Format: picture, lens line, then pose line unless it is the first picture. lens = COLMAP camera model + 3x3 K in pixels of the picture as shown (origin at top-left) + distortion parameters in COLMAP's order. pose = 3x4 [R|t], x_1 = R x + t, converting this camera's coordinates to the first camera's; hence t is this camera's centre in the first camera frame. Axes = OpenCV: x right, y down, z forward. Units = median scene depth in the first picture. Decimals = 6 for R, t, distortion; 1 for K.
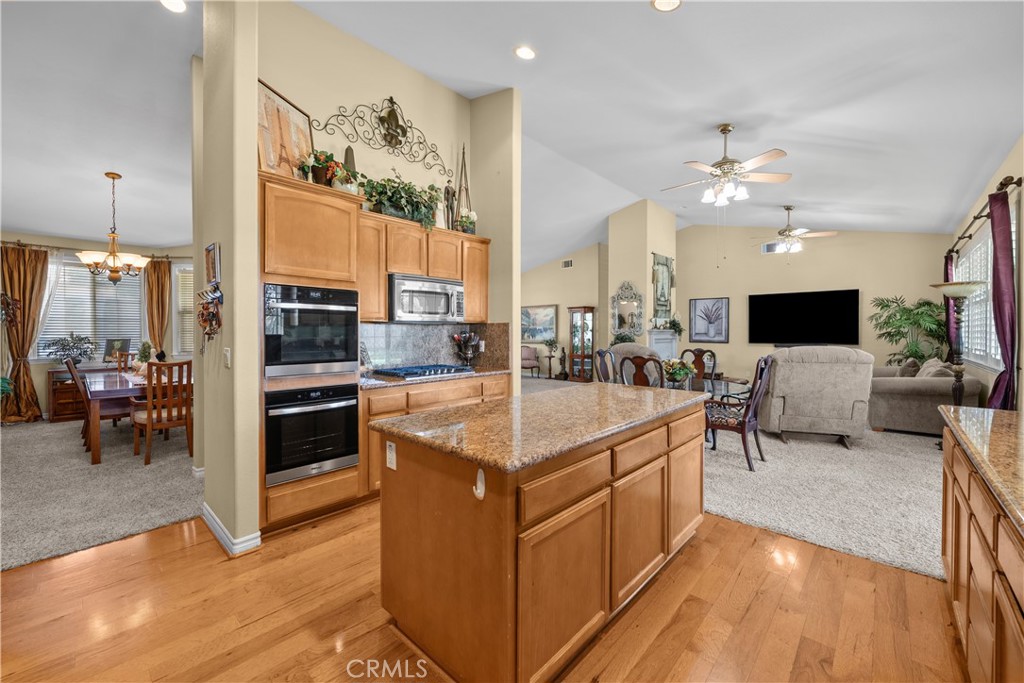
lens RADIAL K [[398.3, 0, 513.7], [0, 398.3, 337.3], [0, 0, 1]] dist [-0.007403, 0.001044]
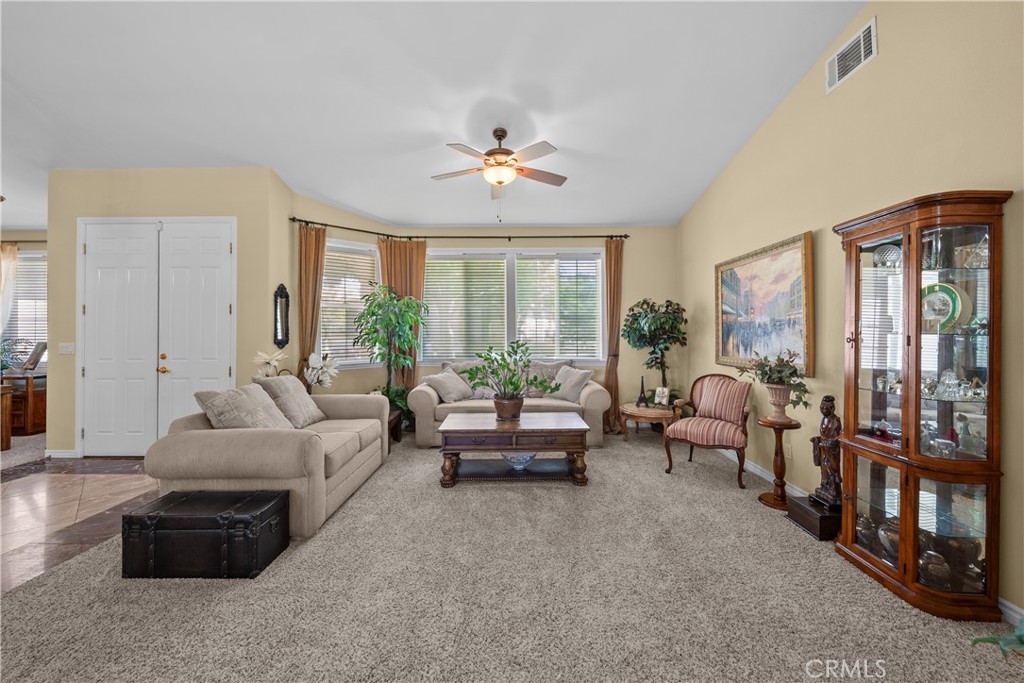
lens RADIAL K [[398.3, 0, 514.2], [0, 398.3, 327.9], [0, 0, 1]] dist [-0.007403, 0.001044]
pose [[0.677999, -0.006662, -0.735032, 0.322113], [-0.009625, 0.999793, -0.017940, -0.020229], [0.734999, 0.019238, 0.677795, 1.285841]]
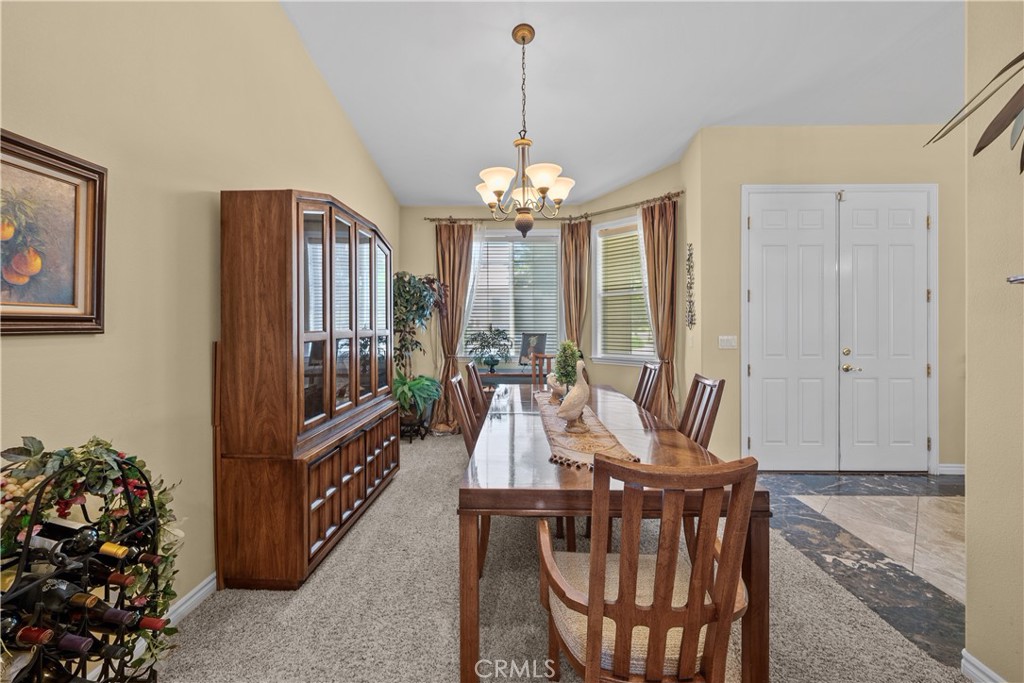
lens RADIAL K [[398.3, 0, 510.9], [0, 398.3, 328.8], [0, 0, 1]] dist [-0.007403, 0.001044]
pose [[0.654781, 0.008805, -0.755767, -0.512806], [-0.010522, 0.999941, 0.002533, -0.006917], [0.755745, 0.006293, 0.654836, 0.530669]]
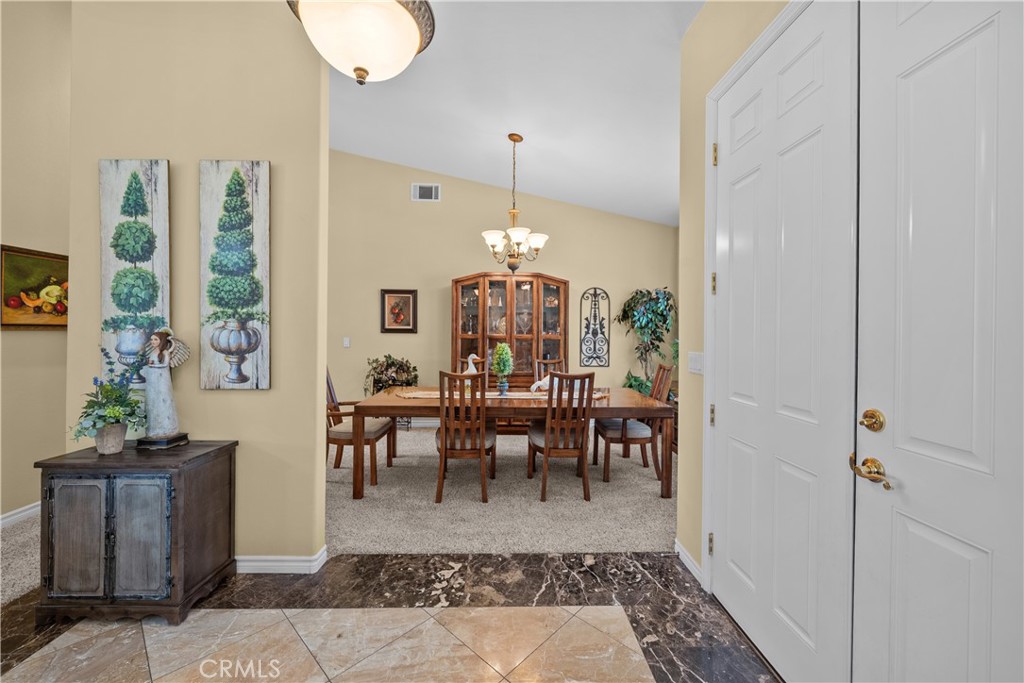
lens RADIAL K [[398.3, 0, 514.4], [0, 398.3, 331.8], [0, 0, 1]] dist [-0.007403, 0.001044]
pose [[-0.712068, -0.002541, -0.702106, -0.370229], [-0.015296, 0.999812, 0.011895, -0.018386], [0.701944, 0.019210, -0.711973, 1.320035]]
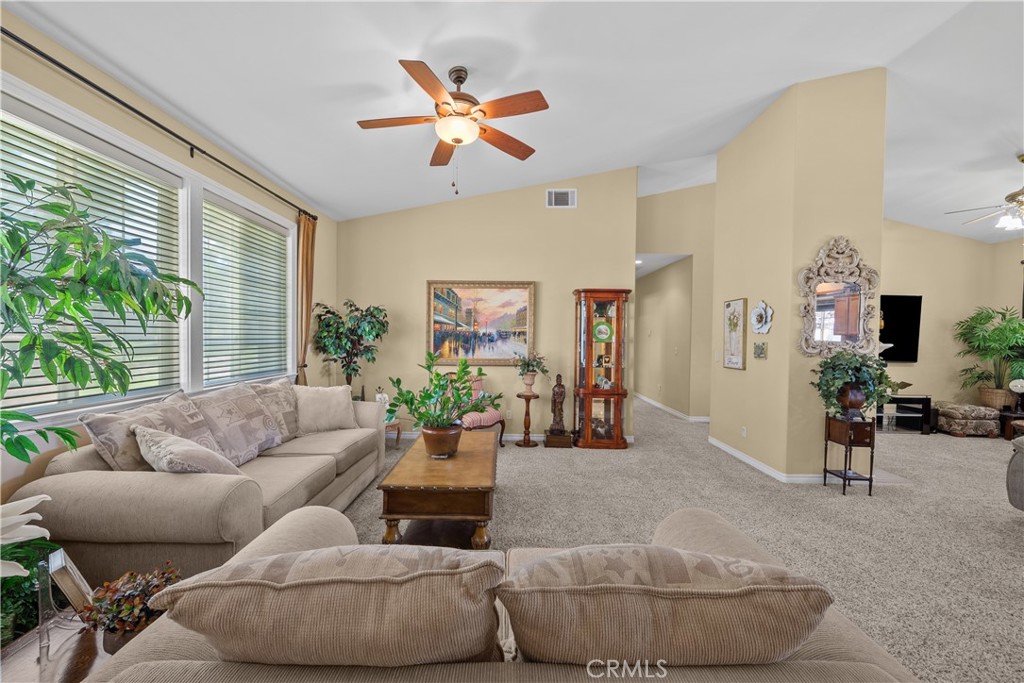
lens RADIAL K [[398.3, 0, 511.5], [0, 398.3, 344.2], [0, 0, 1]] dist [-0.007403, 0.001044]
pose [[0.736759, 0.002360, 0.676151, -0.429142], [-0.010097, 0.999921, 0.007512, -0.024853], [-0.676080, -0.012361, 0.736724, 1.301011]]
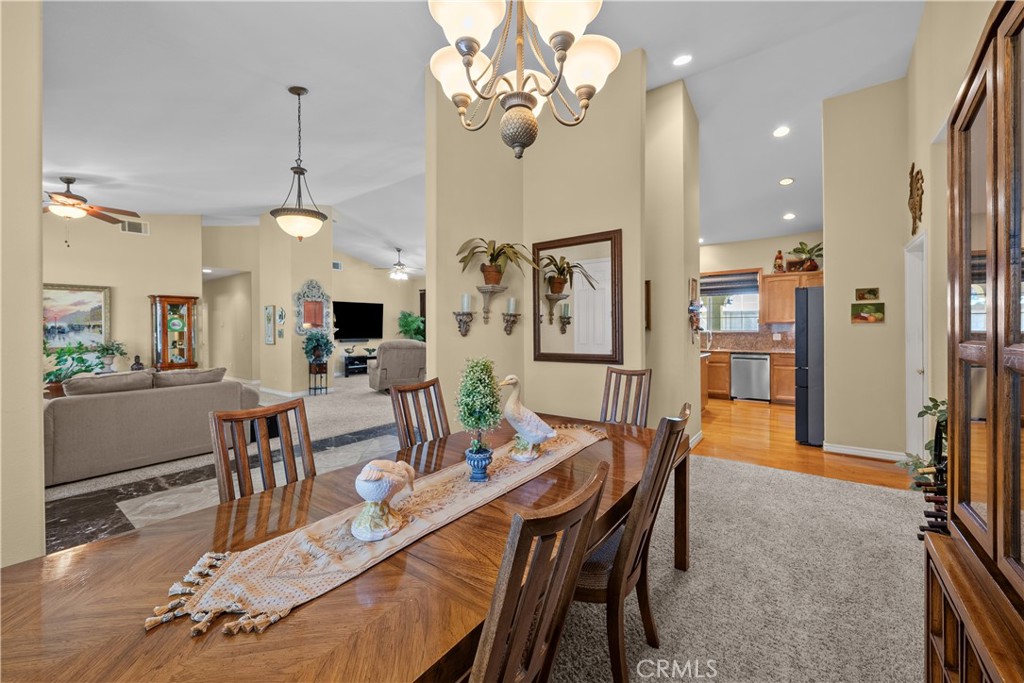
lens RADIAL K [[398.3, 0, 510.8], [0, 398.3, 330.8], [0, 0, 1]] dist [-0.007403, 0.001044]
pose [[-0.100733, -0.001026, 0.994913, -1.065842], [0.017623, 0.999841, 0.002815, -0.011293], [-0.994757, 0.017817, -0.100699, 0.869020]]
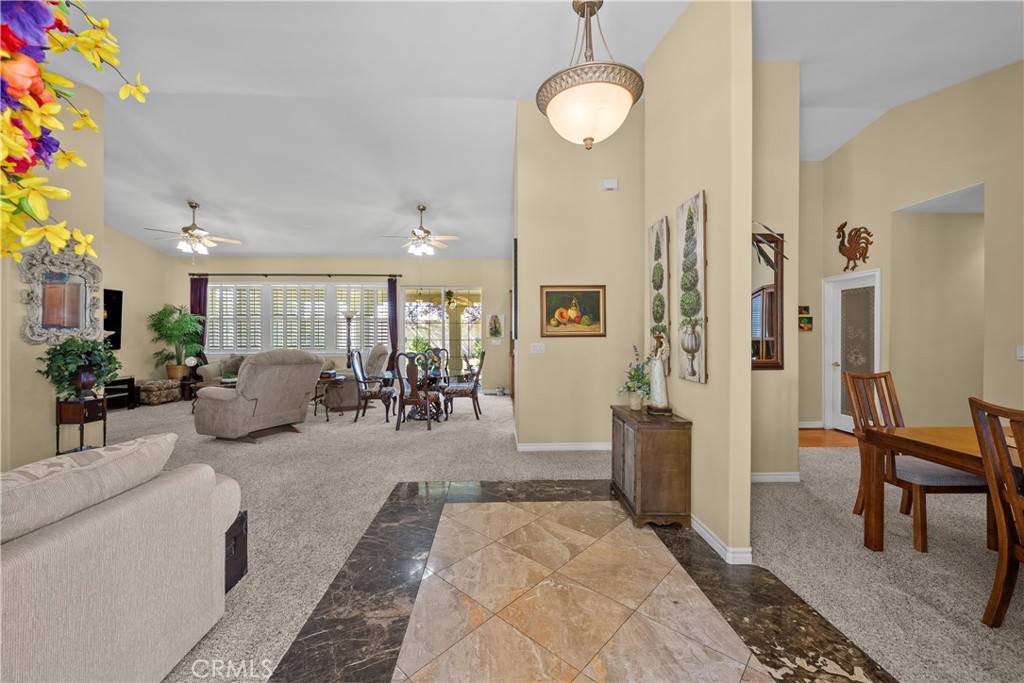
lens RADIAL K [[398.3, 0, 509.4], [0, 398.3, 336.9], [0, 0, 1]] dist [-0.007403, 0.001044]
pose [[-0.703861, 0.001026, 0.710337, -0.620723], [0.010560, 0.999904, 0.009019, -0.014584], [-0.710260, 0.013849, -0.703803, 1.354145]]
